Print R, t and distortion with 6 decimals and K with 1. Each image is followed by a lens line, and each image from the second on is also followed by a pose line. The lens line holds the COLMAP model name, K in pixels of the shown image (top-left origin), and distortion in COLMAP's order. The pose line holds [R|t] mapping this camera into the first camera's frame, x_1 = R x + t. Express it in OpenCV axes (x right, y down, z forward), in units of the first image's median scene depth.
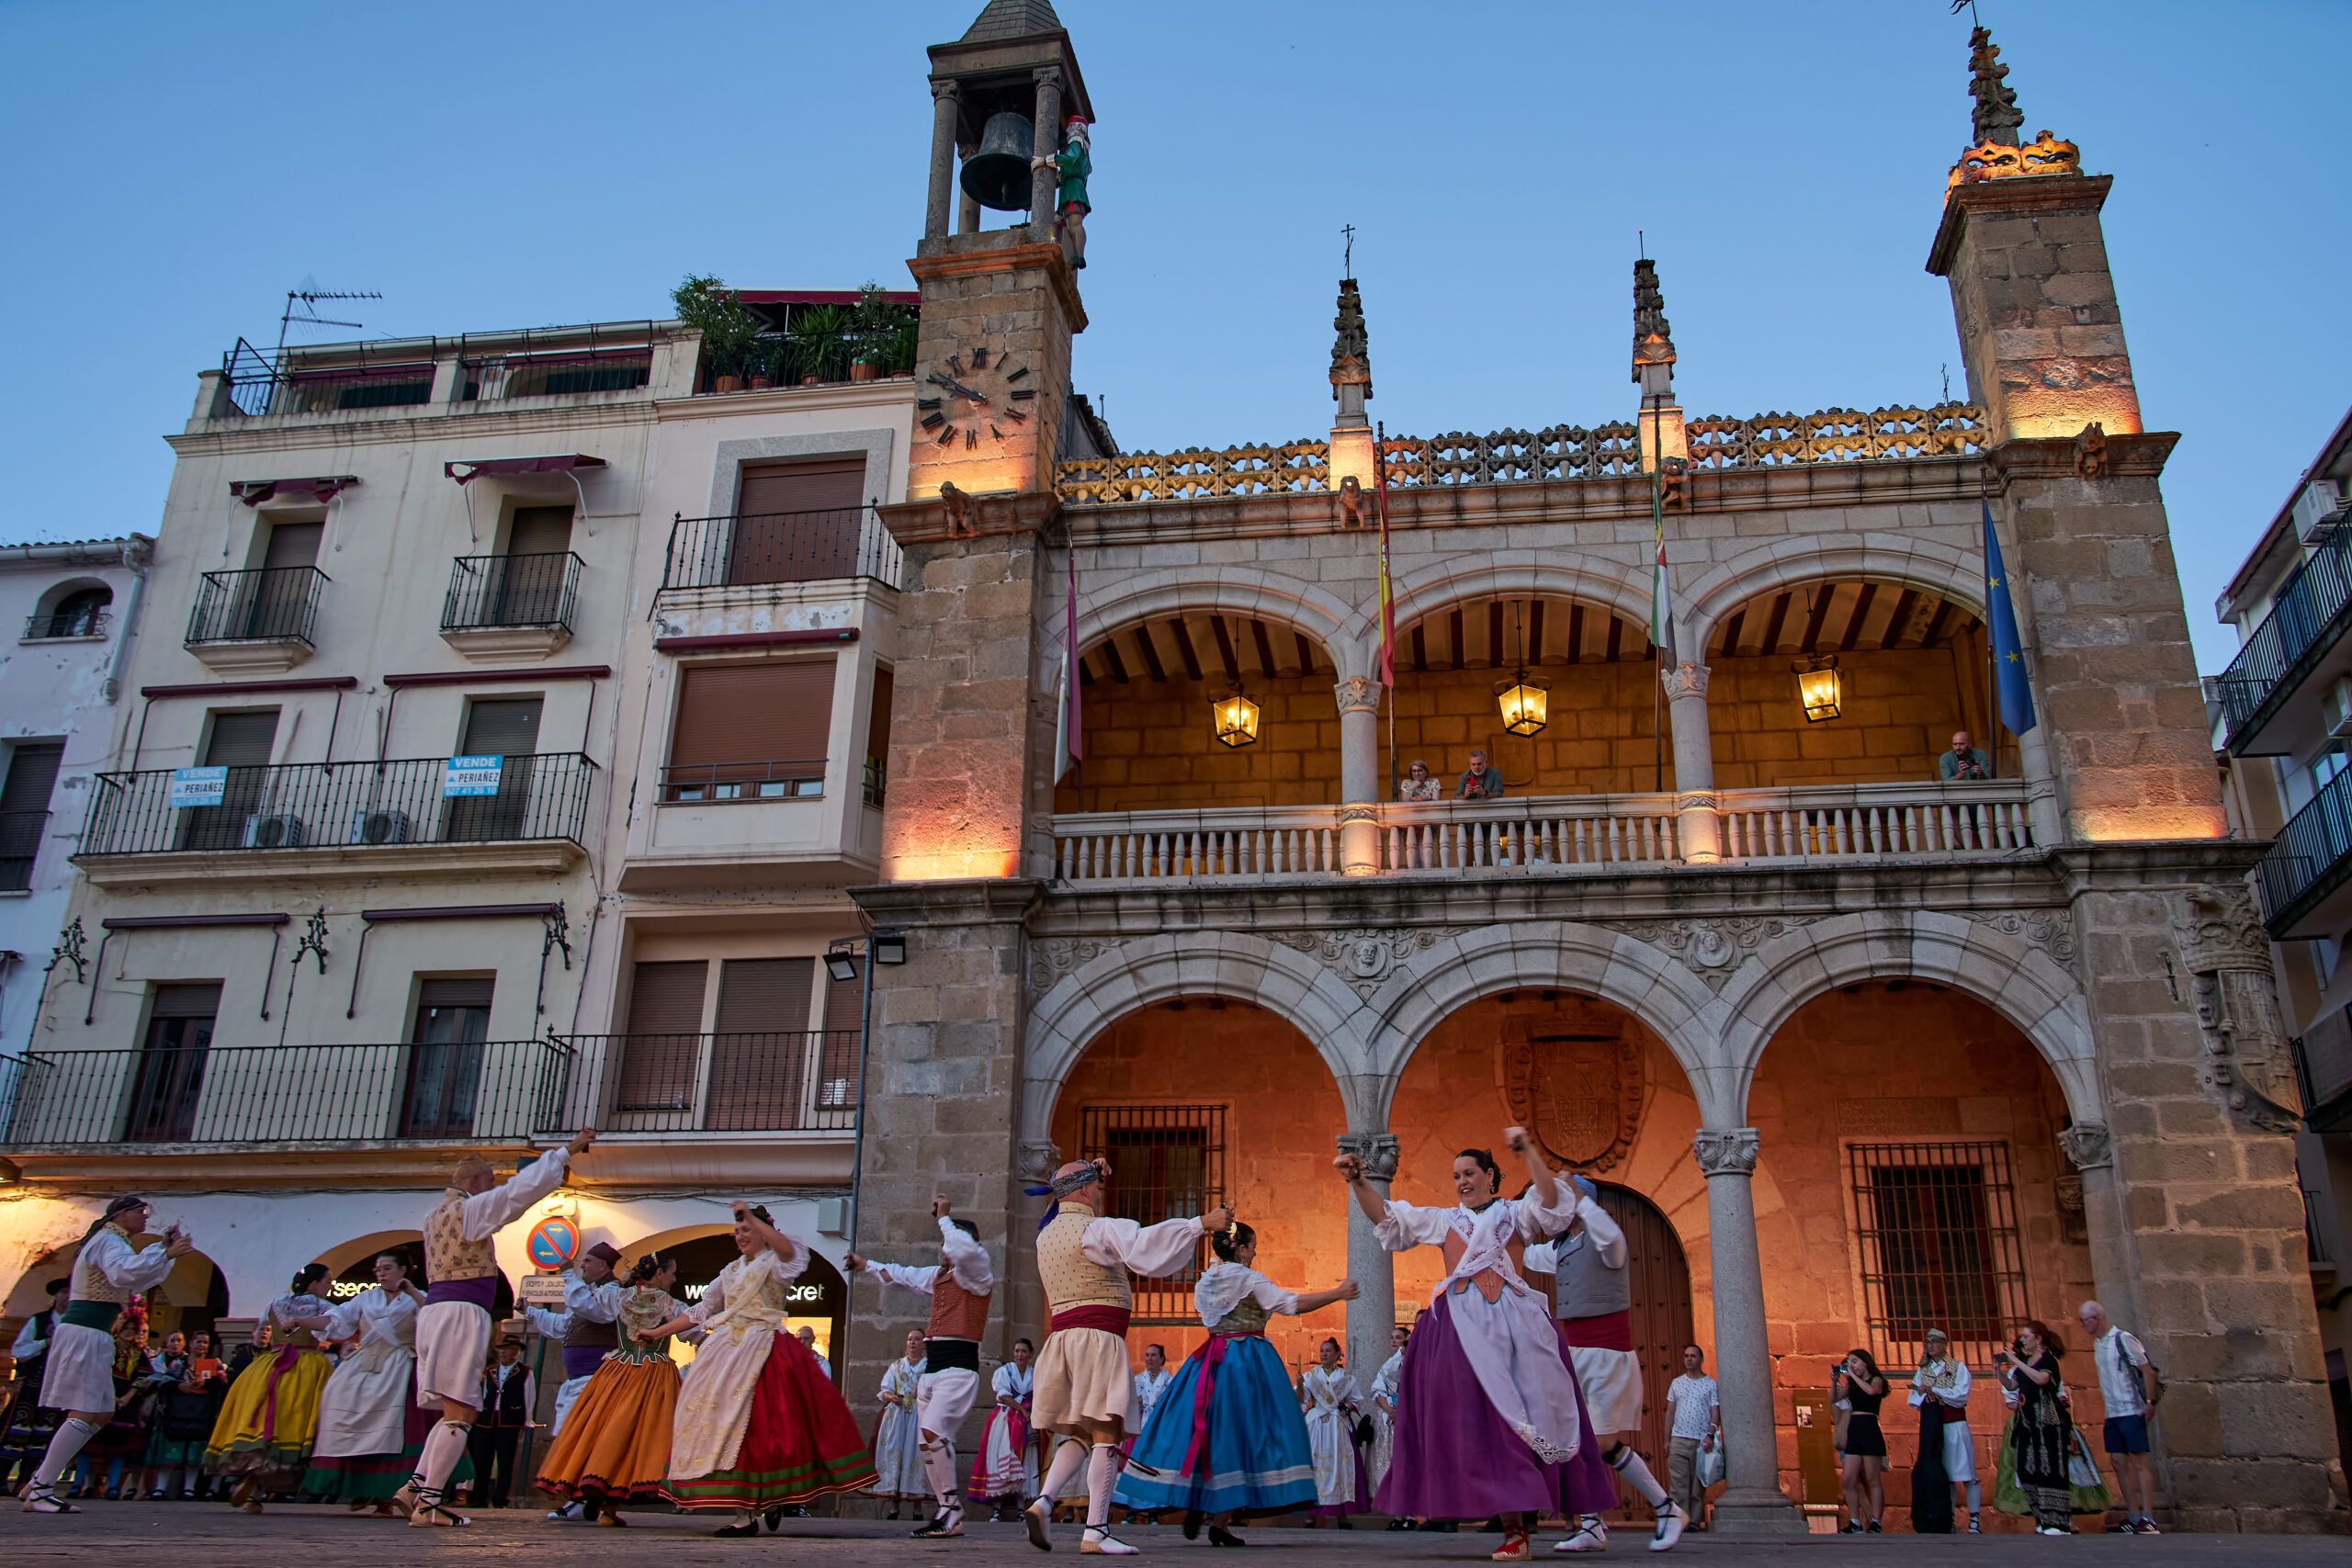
lens RADIAL K [[1887.4, 0, 1189.5], [0, 1887.4, 781.8], [0, 0, 1]] dist [-0.063284, 0.053440]
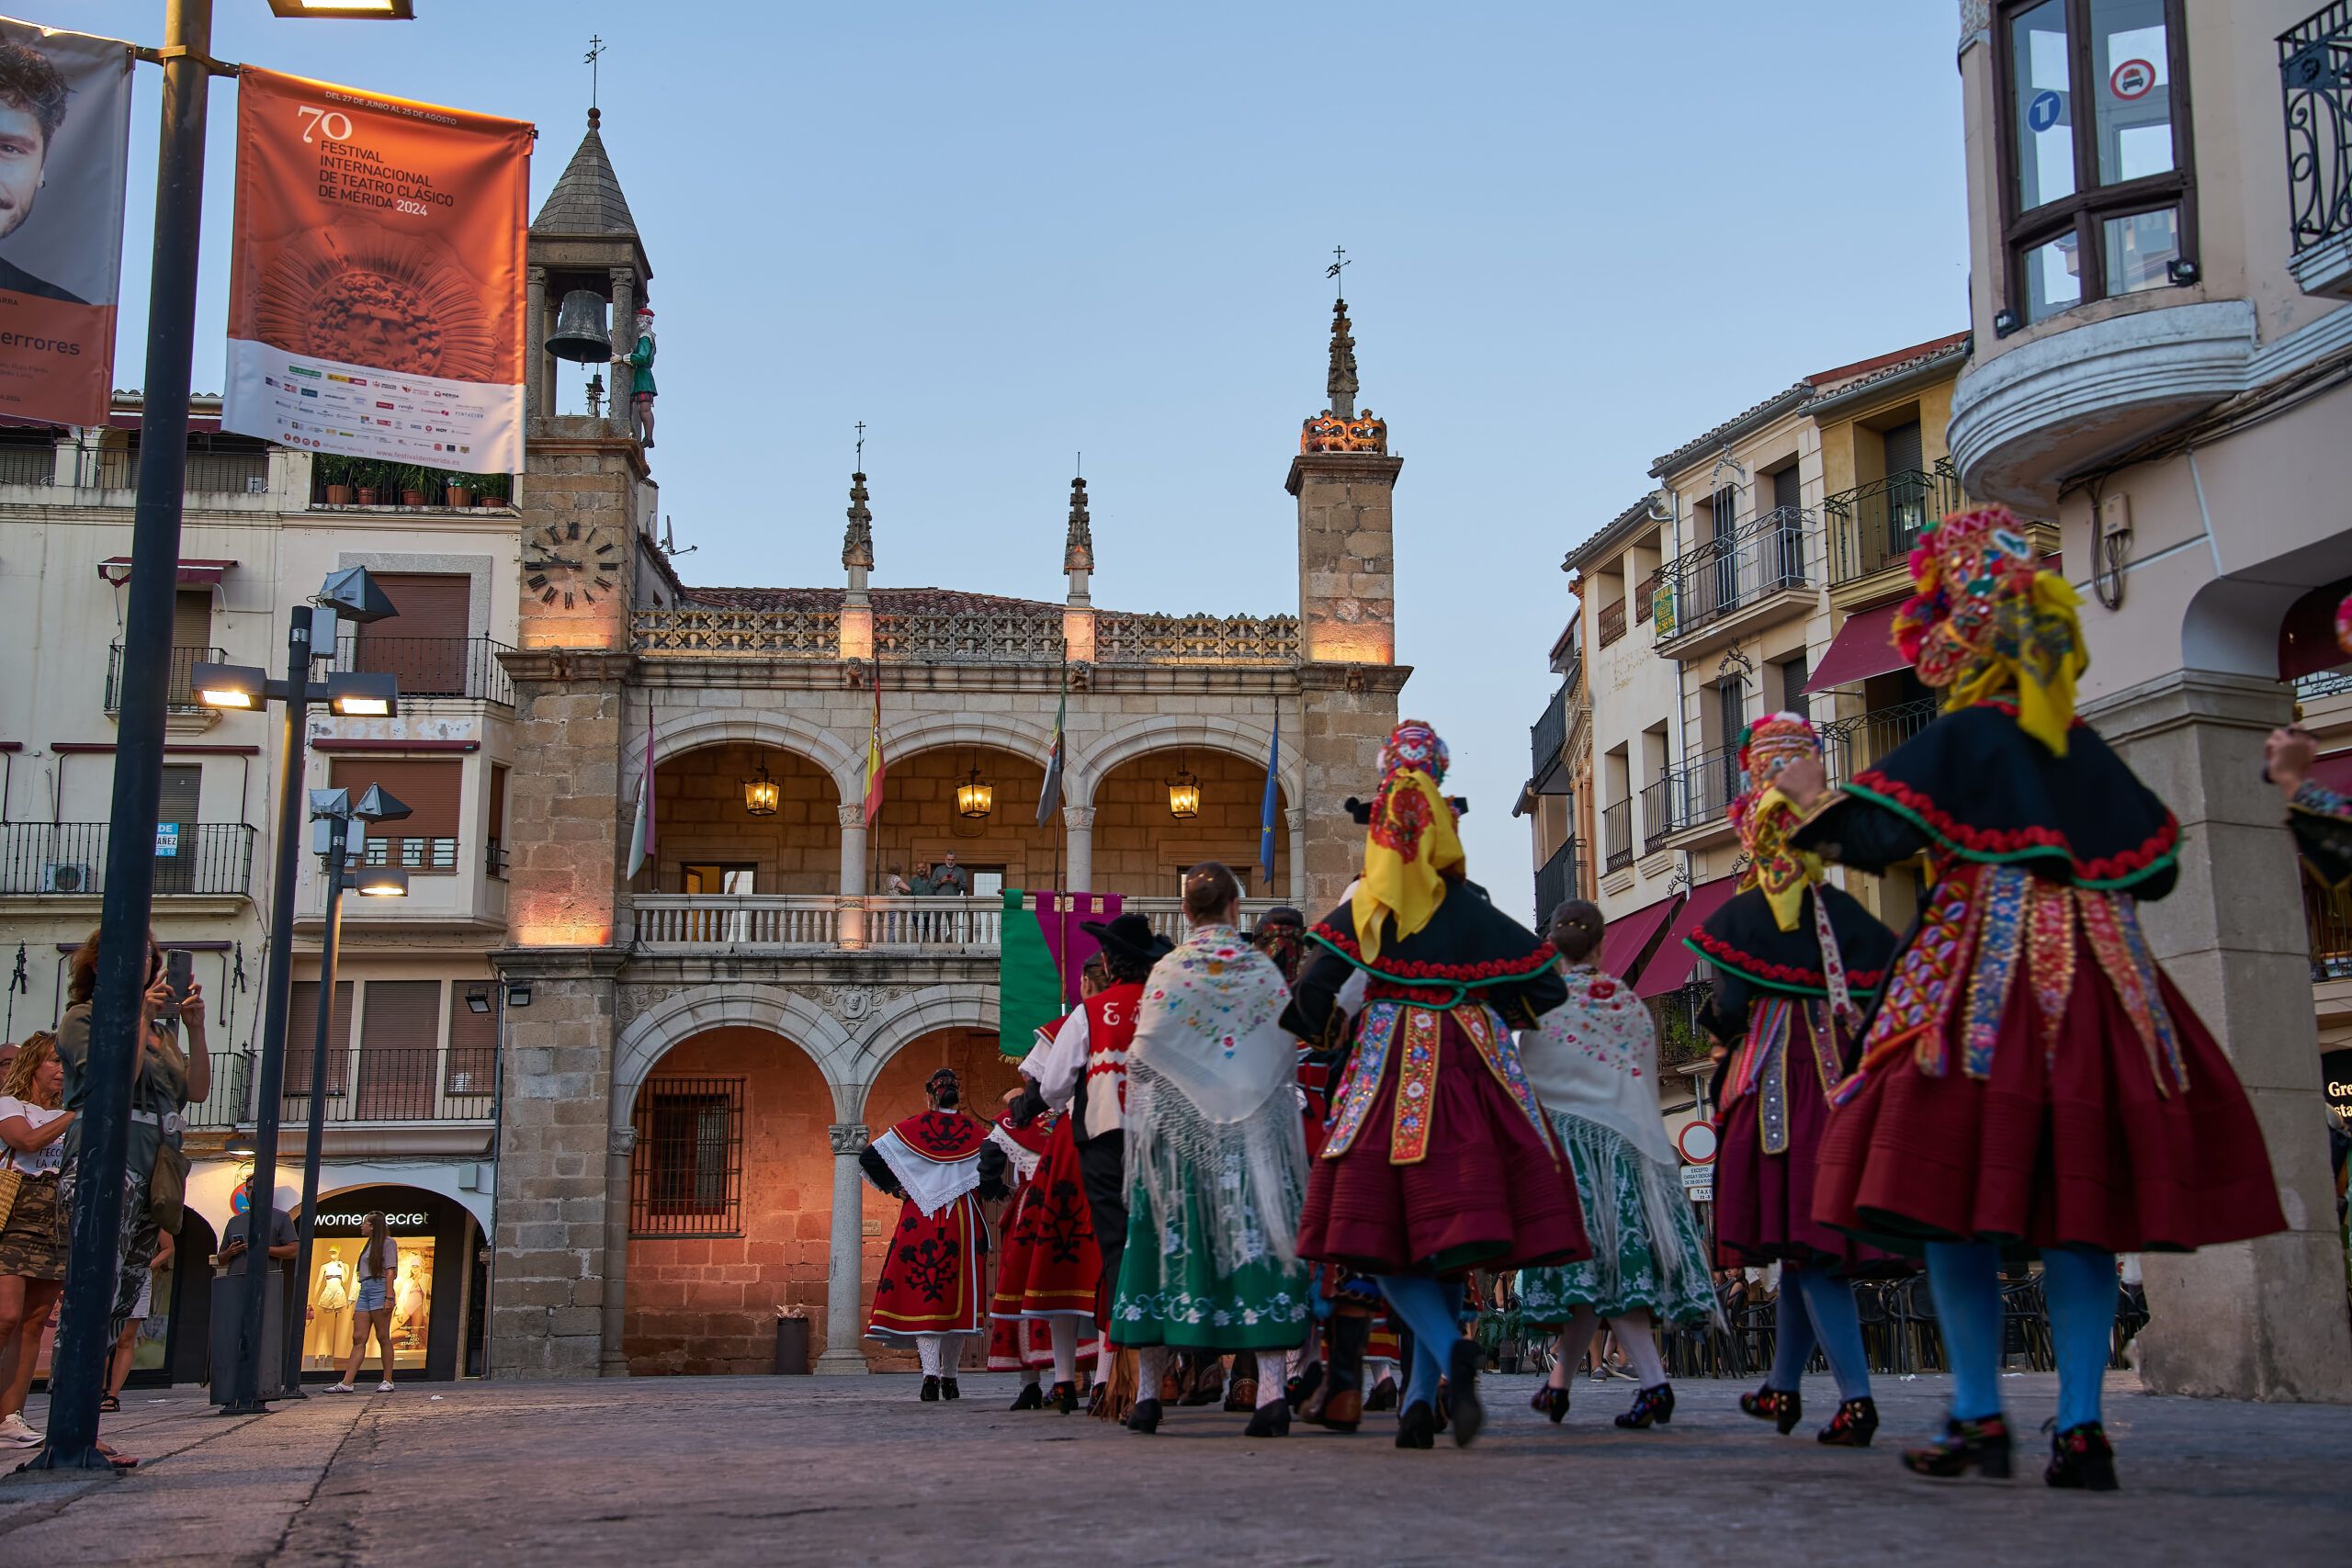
lens RADIAL K [[2900.1, 0, 1189.1], [0, 2900.1, 783.4], [0, 0, 1]] dist [0.195837, 0.000000]
pose [[0.977081, 0.022301, 0.211695, -0.127360], [-0.058708, 0.984158, 0.167289, -0.442688], [-0.204611, -0.175883, 0.962912, -1.146260]]
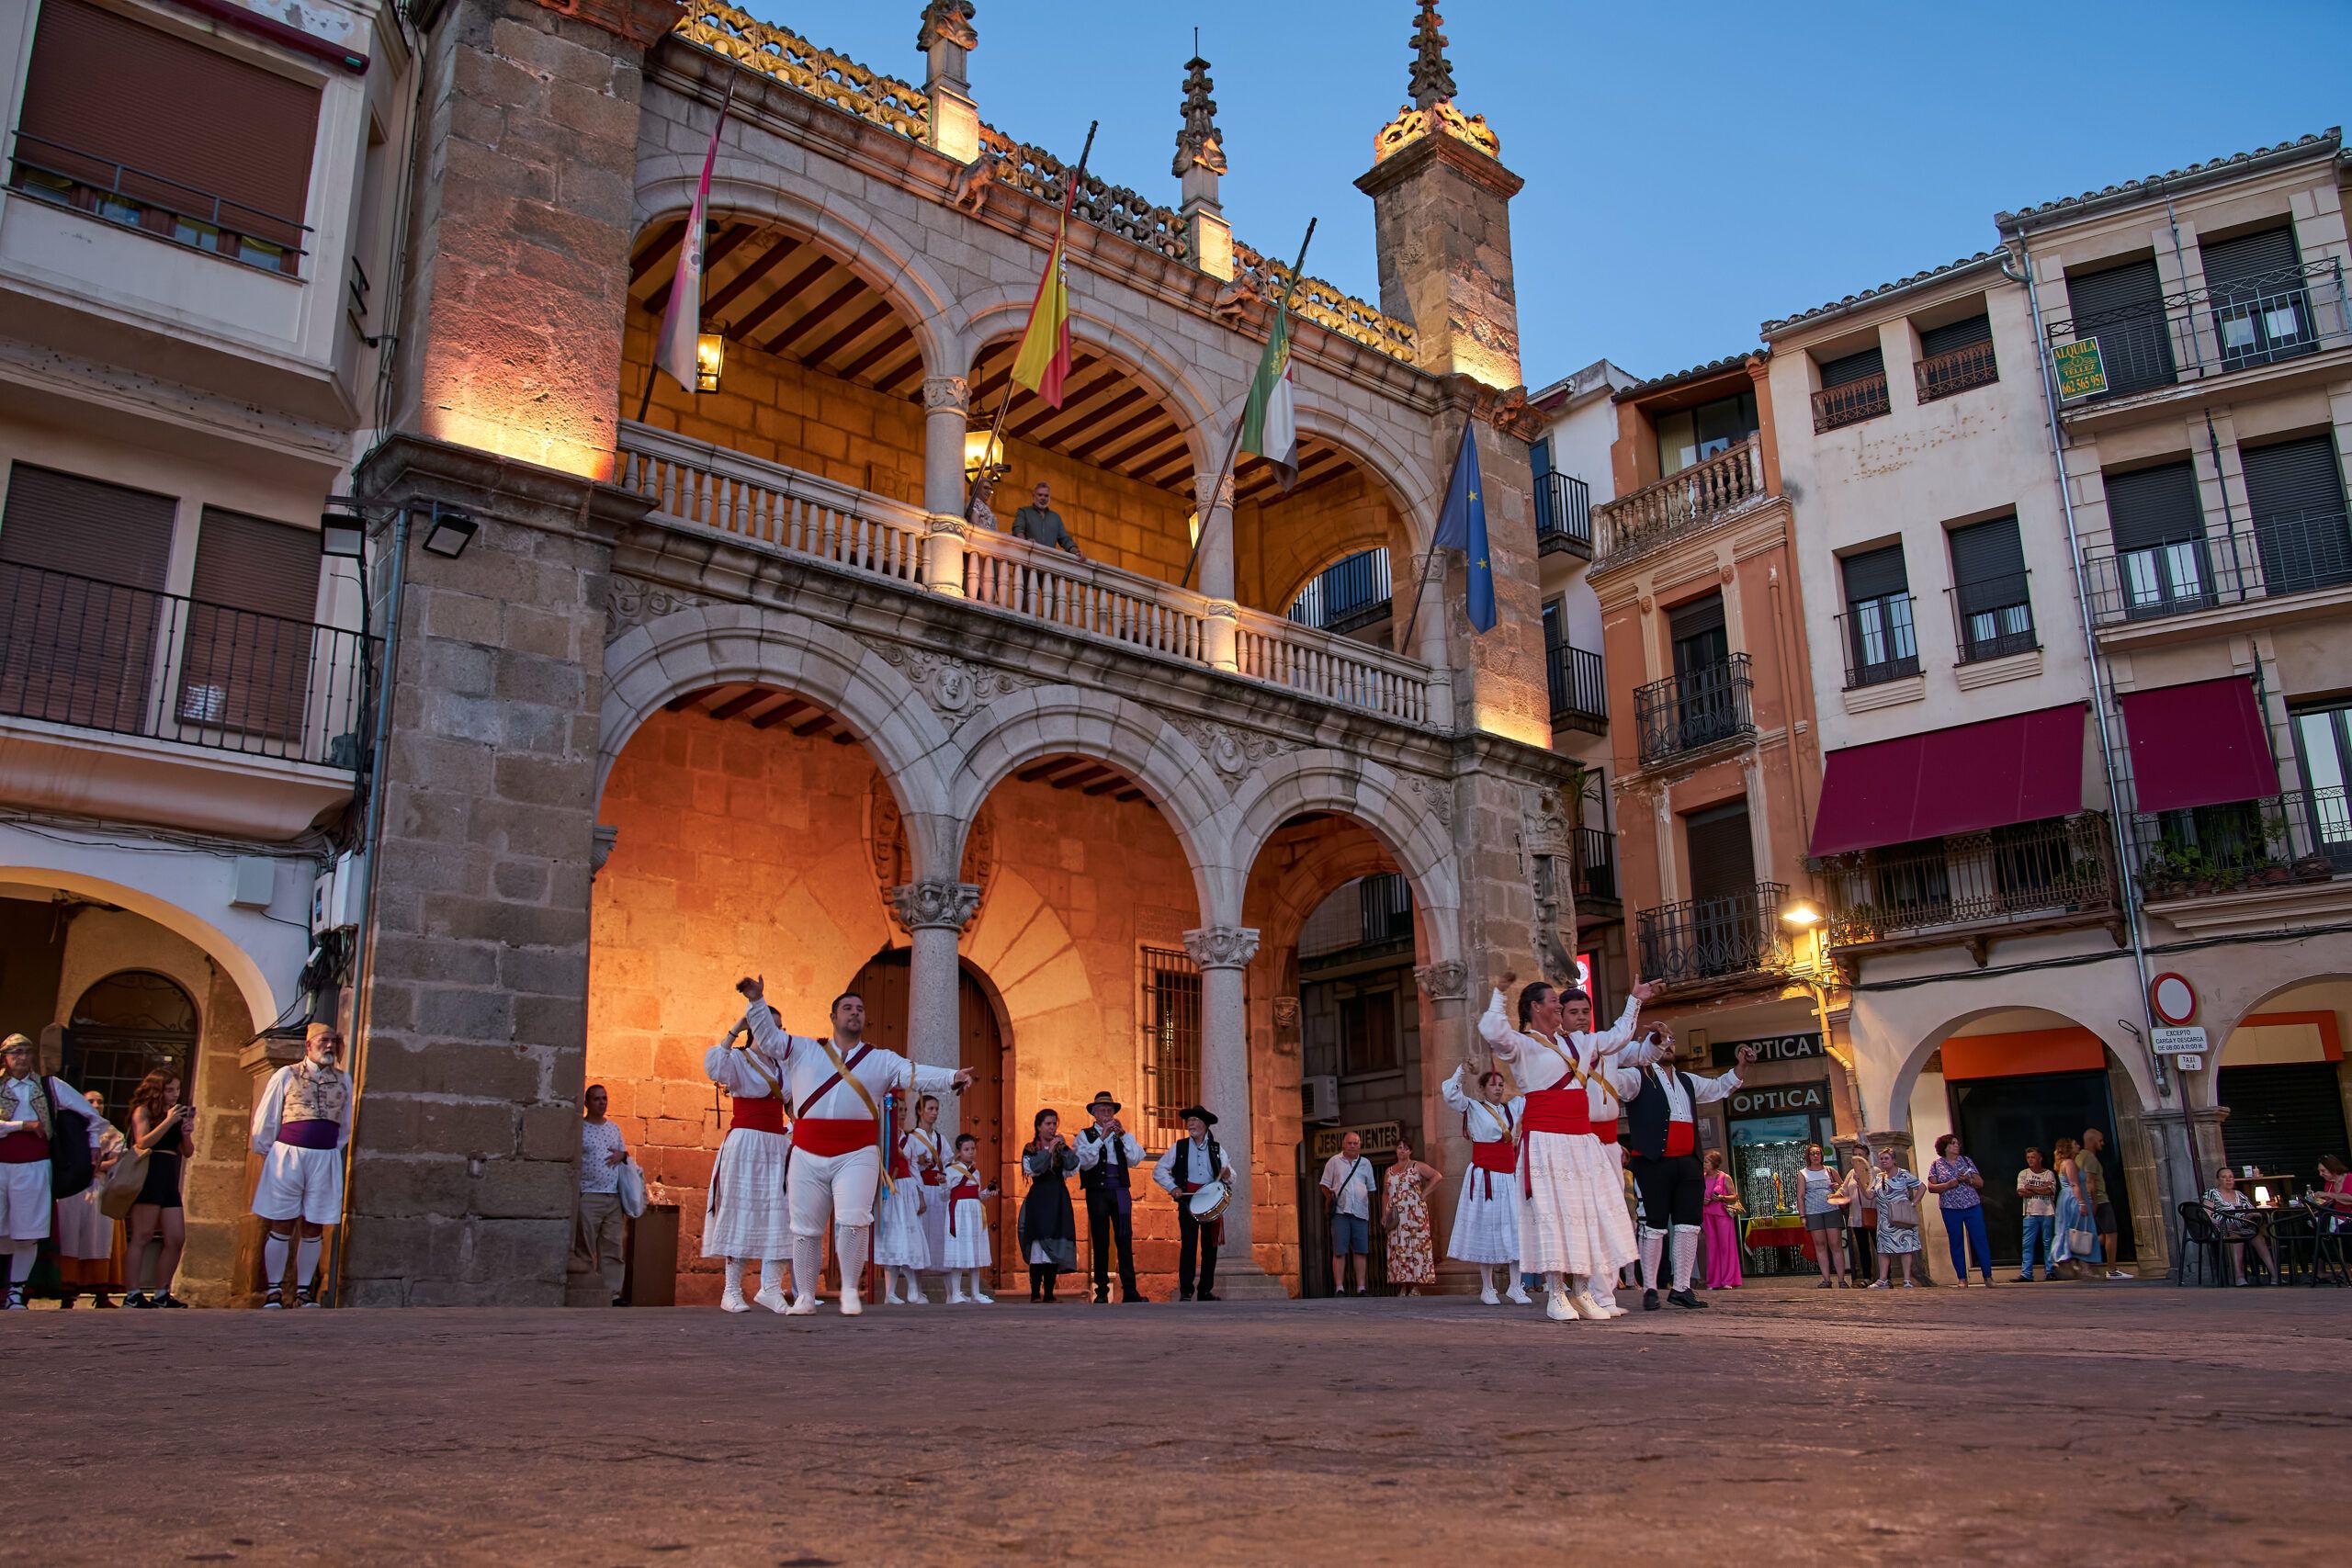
lens RADIAL K [[1887.4, 0, 1179.5], [0, 1887.4, 784.4], [0, 0, 1]] dist [-0.063284, 0.053440]
pose [[0.647150, 0.176416, 0.741670, -0.456630], [-0.264091, 0.964497, 0.001017, 0.099240], [-0.715159, -0.196526, 0.670765, 0.283236]]
